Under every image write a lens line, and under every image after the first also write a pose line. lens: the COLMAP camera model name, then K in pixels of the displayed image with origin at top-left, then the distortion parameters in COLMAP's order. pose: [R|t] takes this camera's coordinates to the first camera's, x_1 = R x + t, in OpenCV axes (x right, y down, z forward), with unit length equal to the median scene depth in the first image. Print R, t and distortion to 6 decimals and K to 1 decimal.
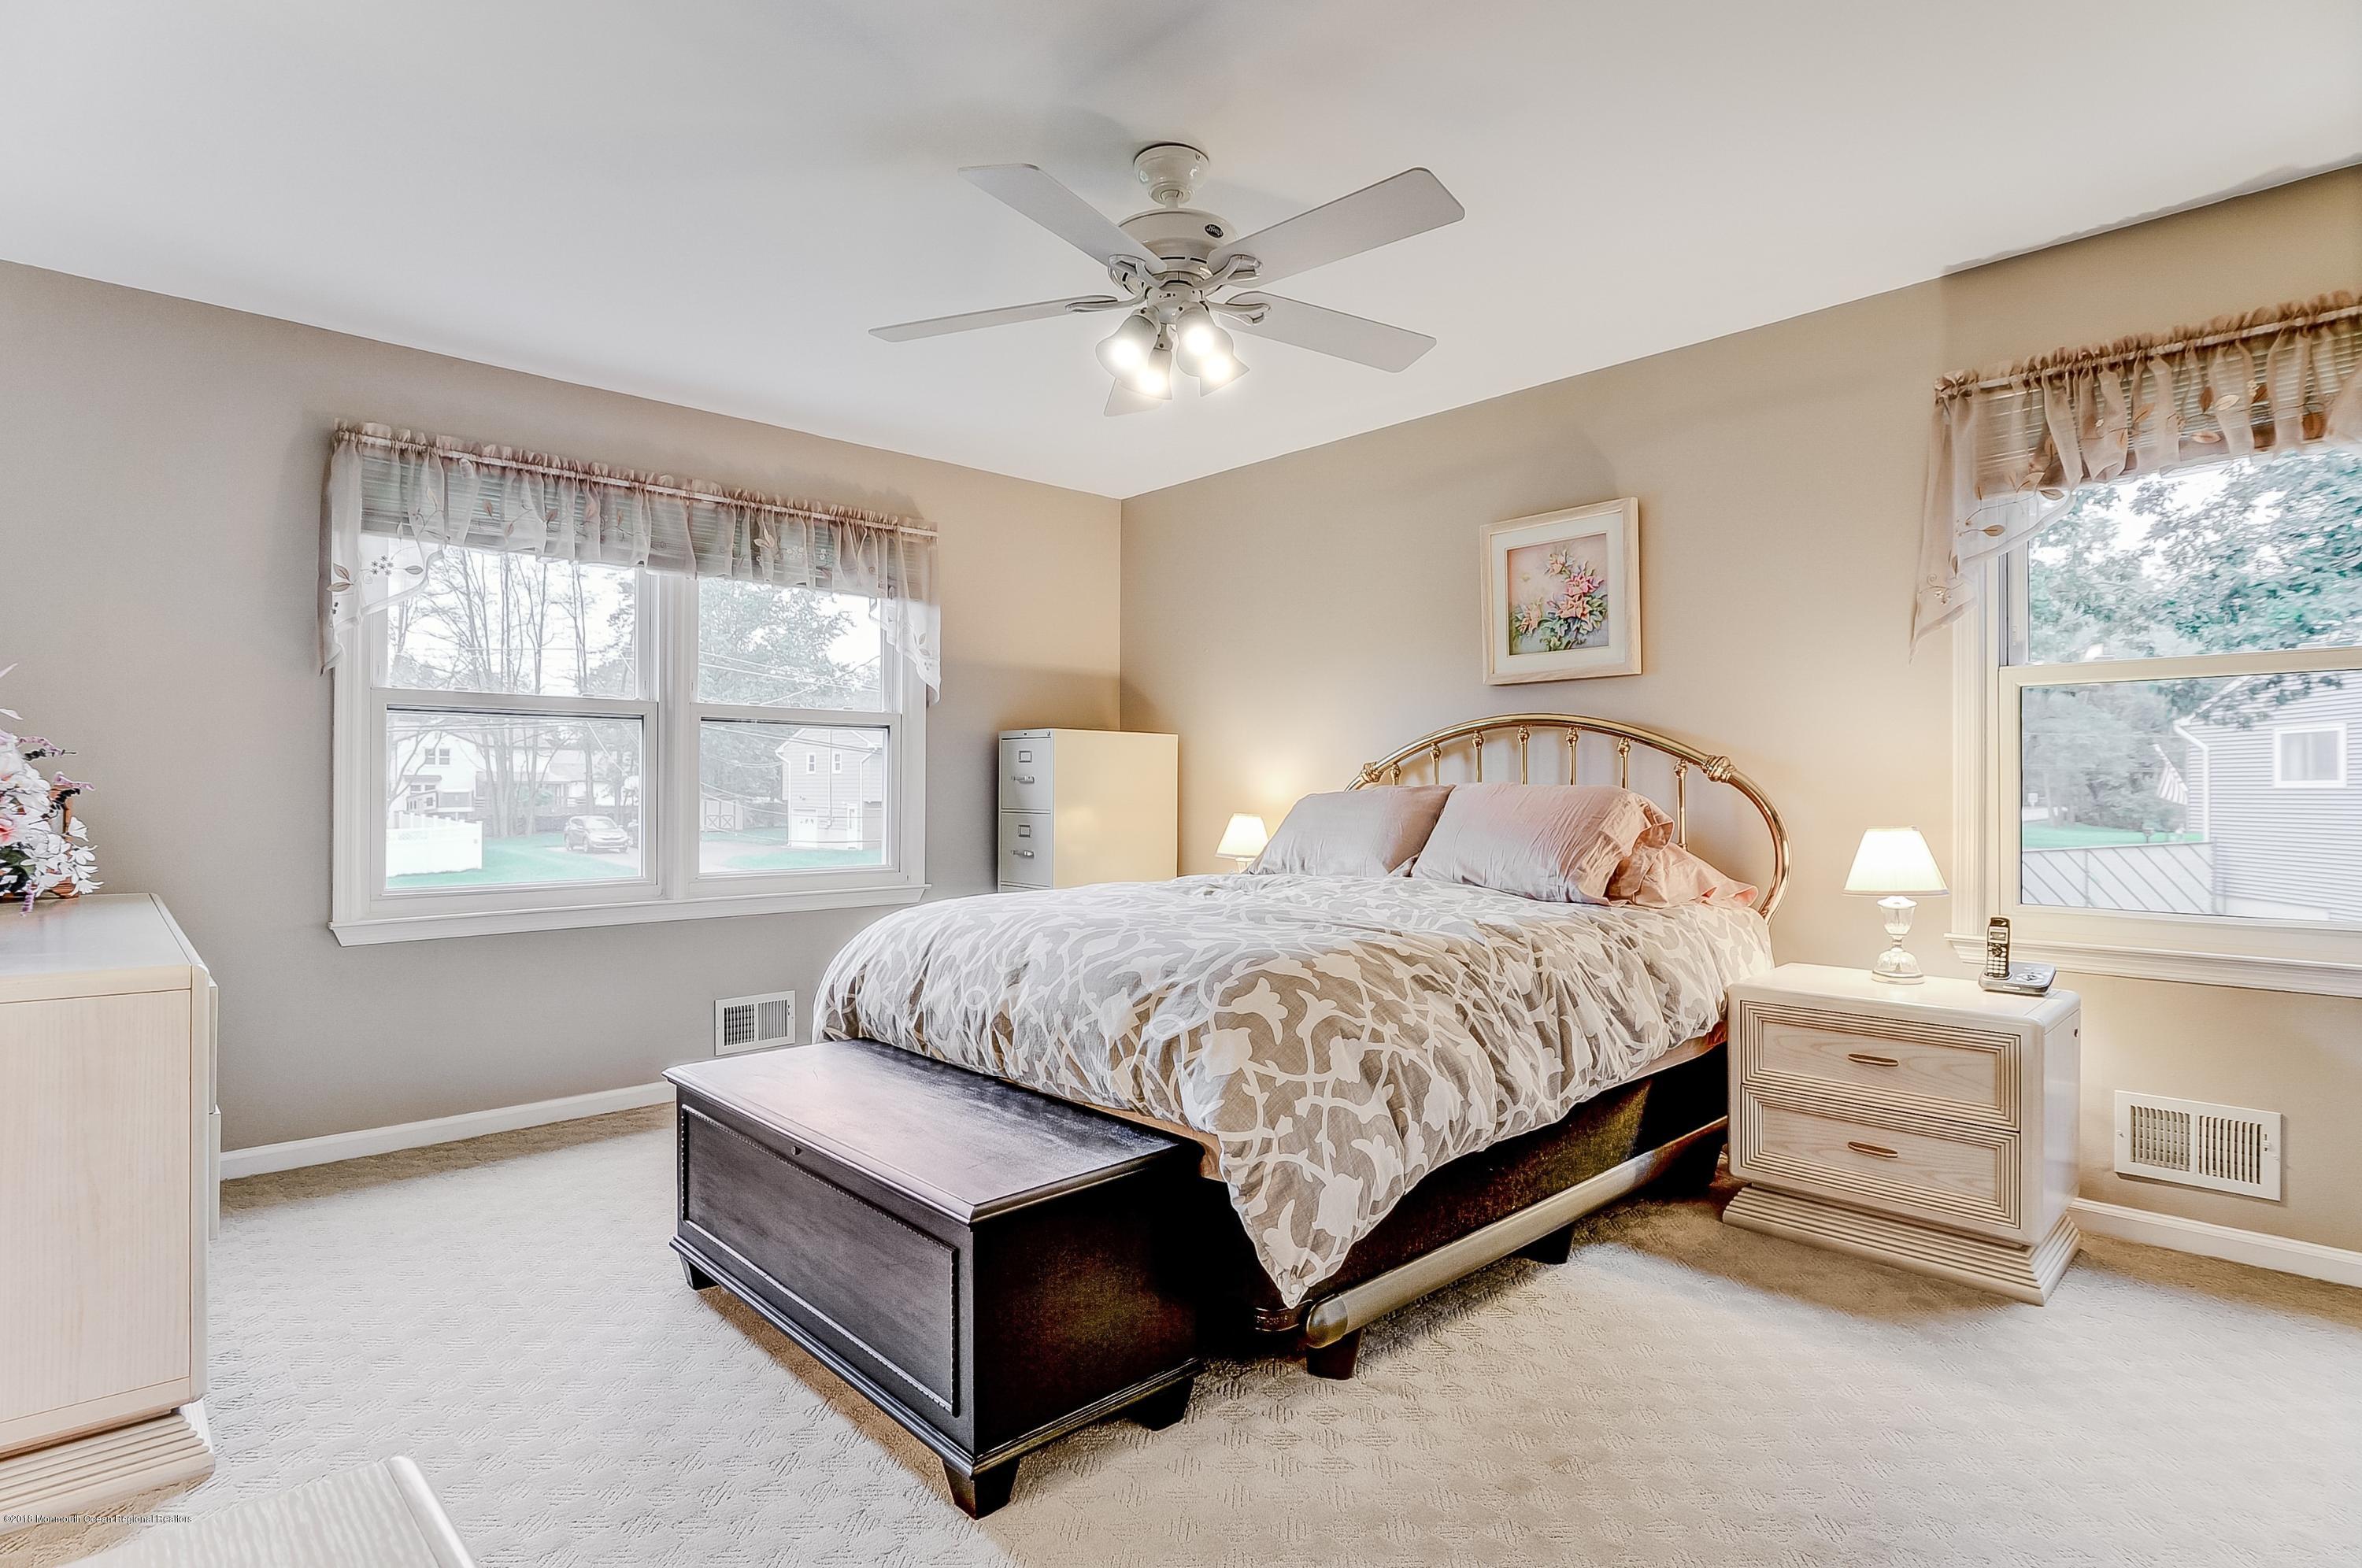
lens RADIAL K [[1160.6, 0, 1186.3], [0, 1160.6, 817.5], [0, 0, 1]] dist [-0.018720, -0.000115]
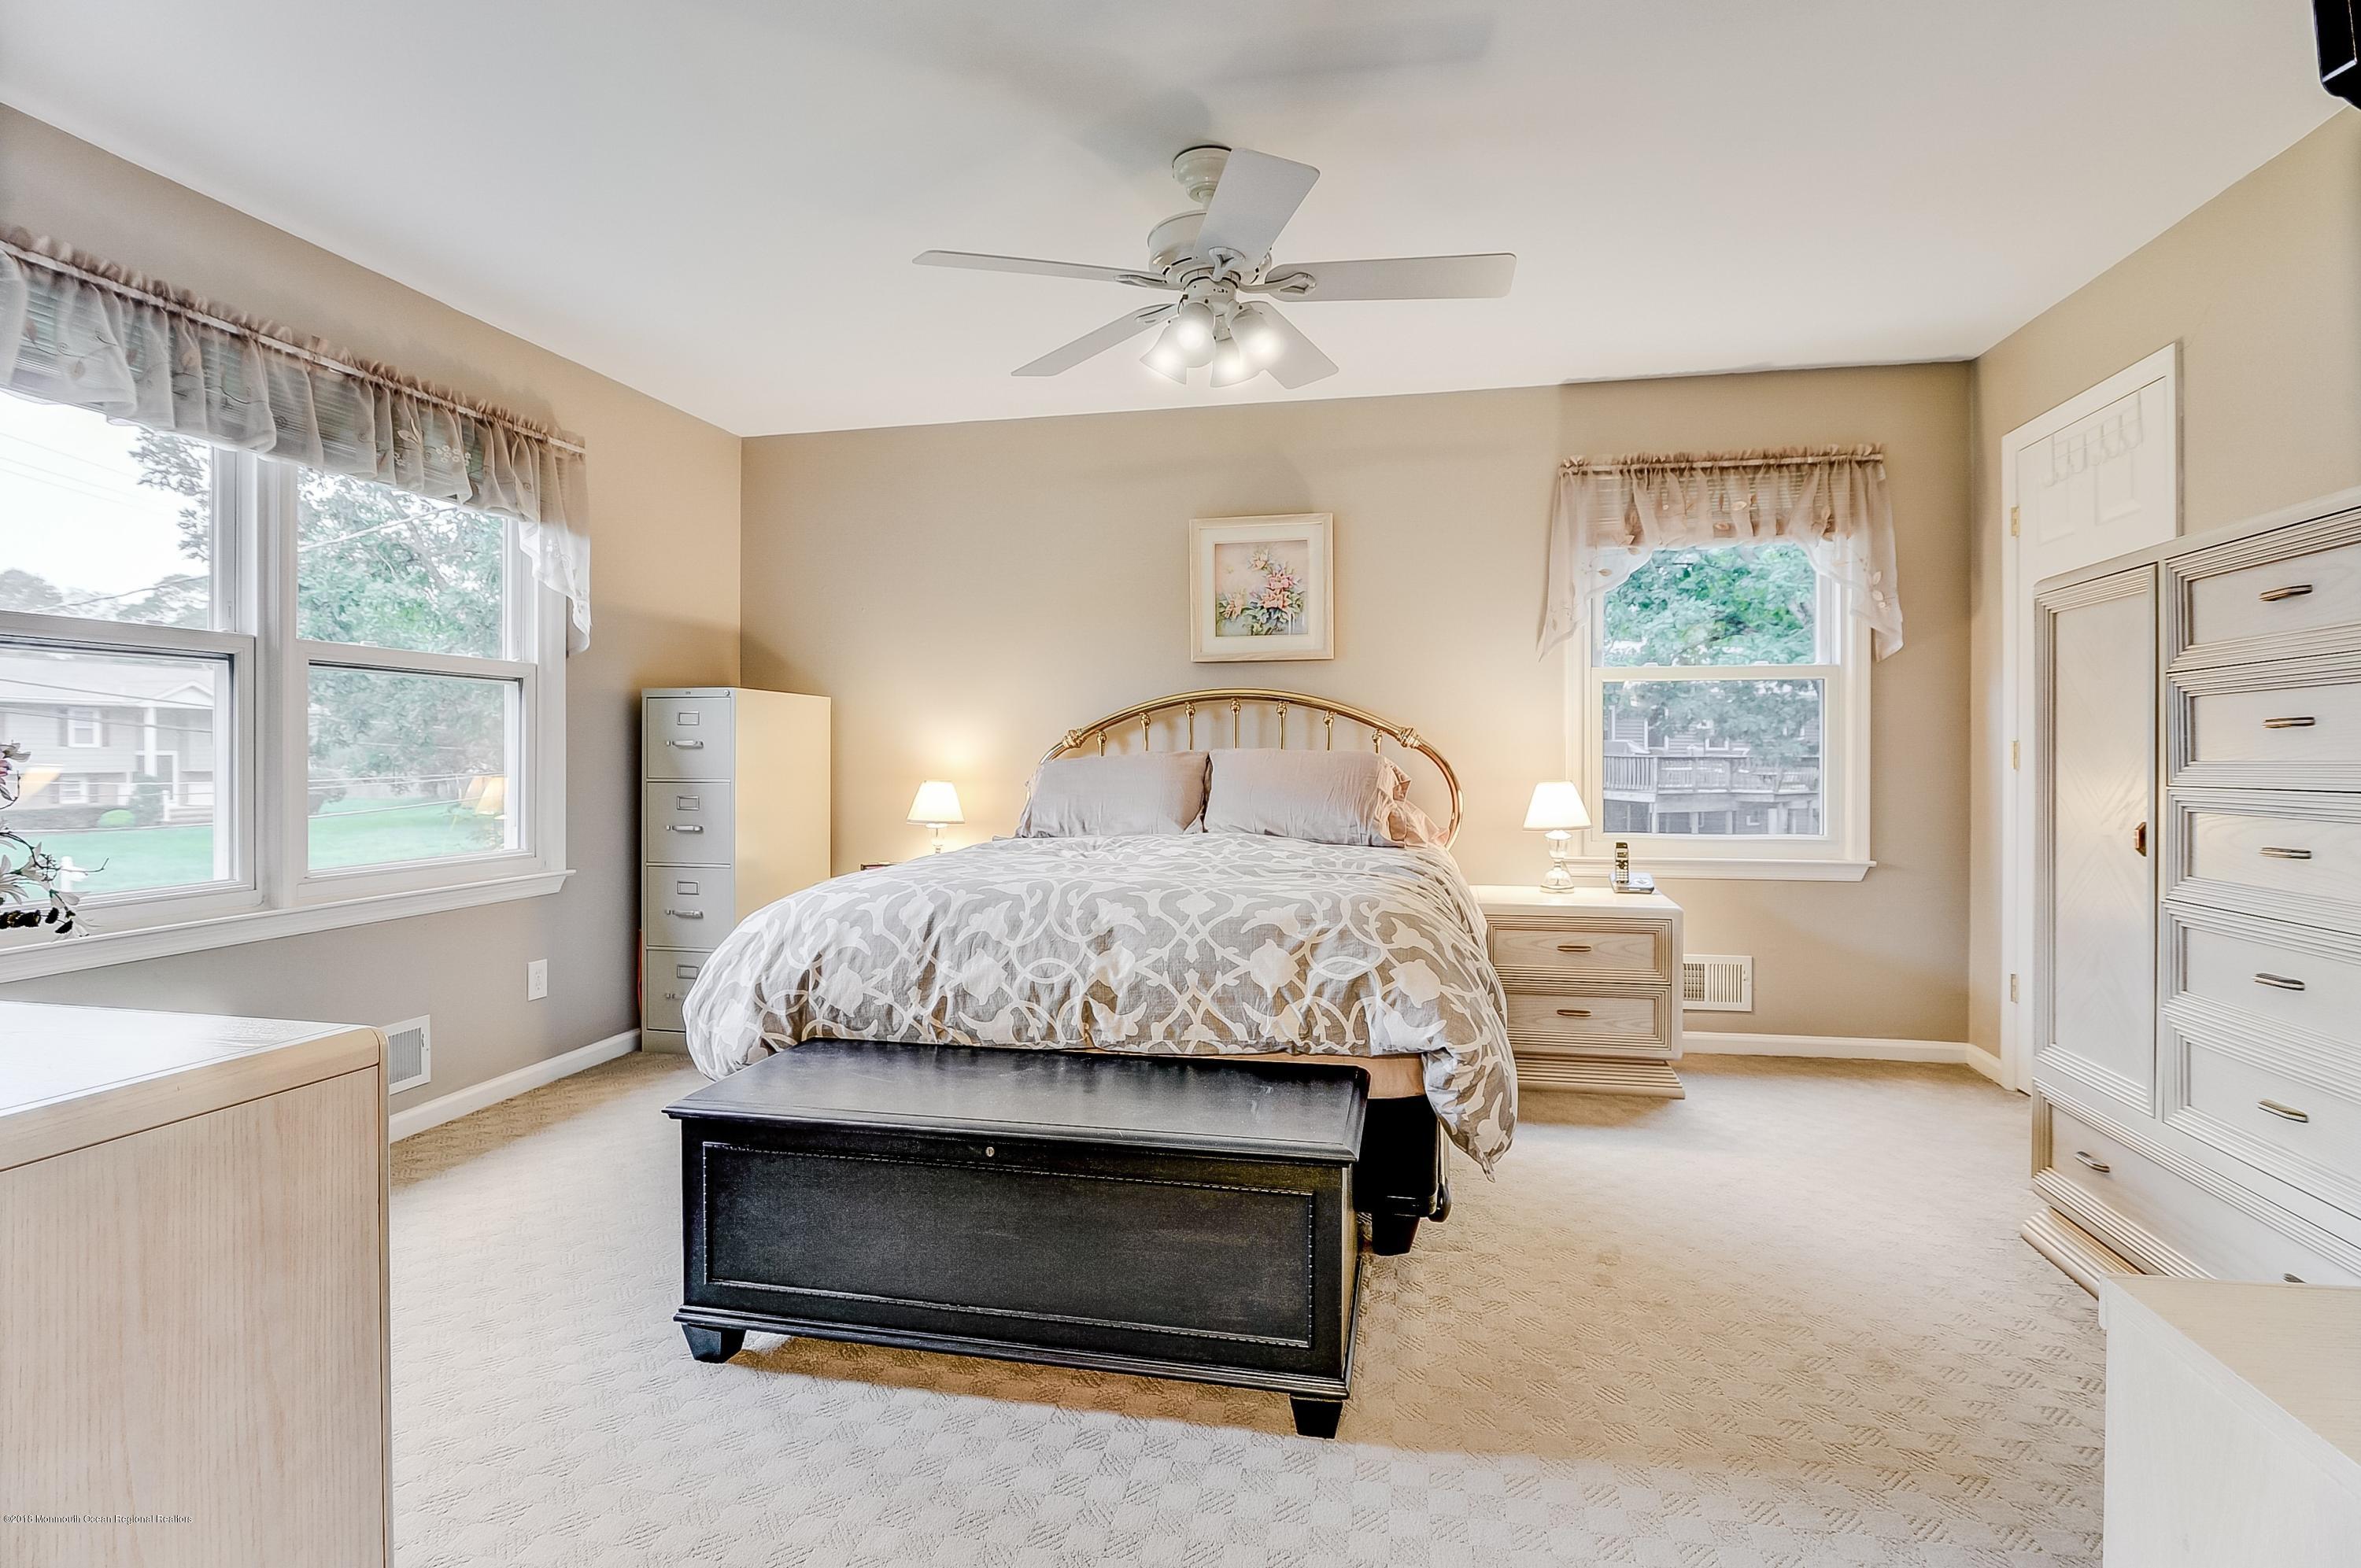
lens RADIAL K [[1140.5, 0, 1179.5], [0, 1140.5, 791.0], [0, 0, 1]] dist [-0.017080, -0.001078]
pose [[0.824508, -0.021095, 0.565457, -0.534676], [0.016404, 0.999776, 0.013379, -0.004950], [-0.565613, -0.001756, 0.824669, 0.129435]]
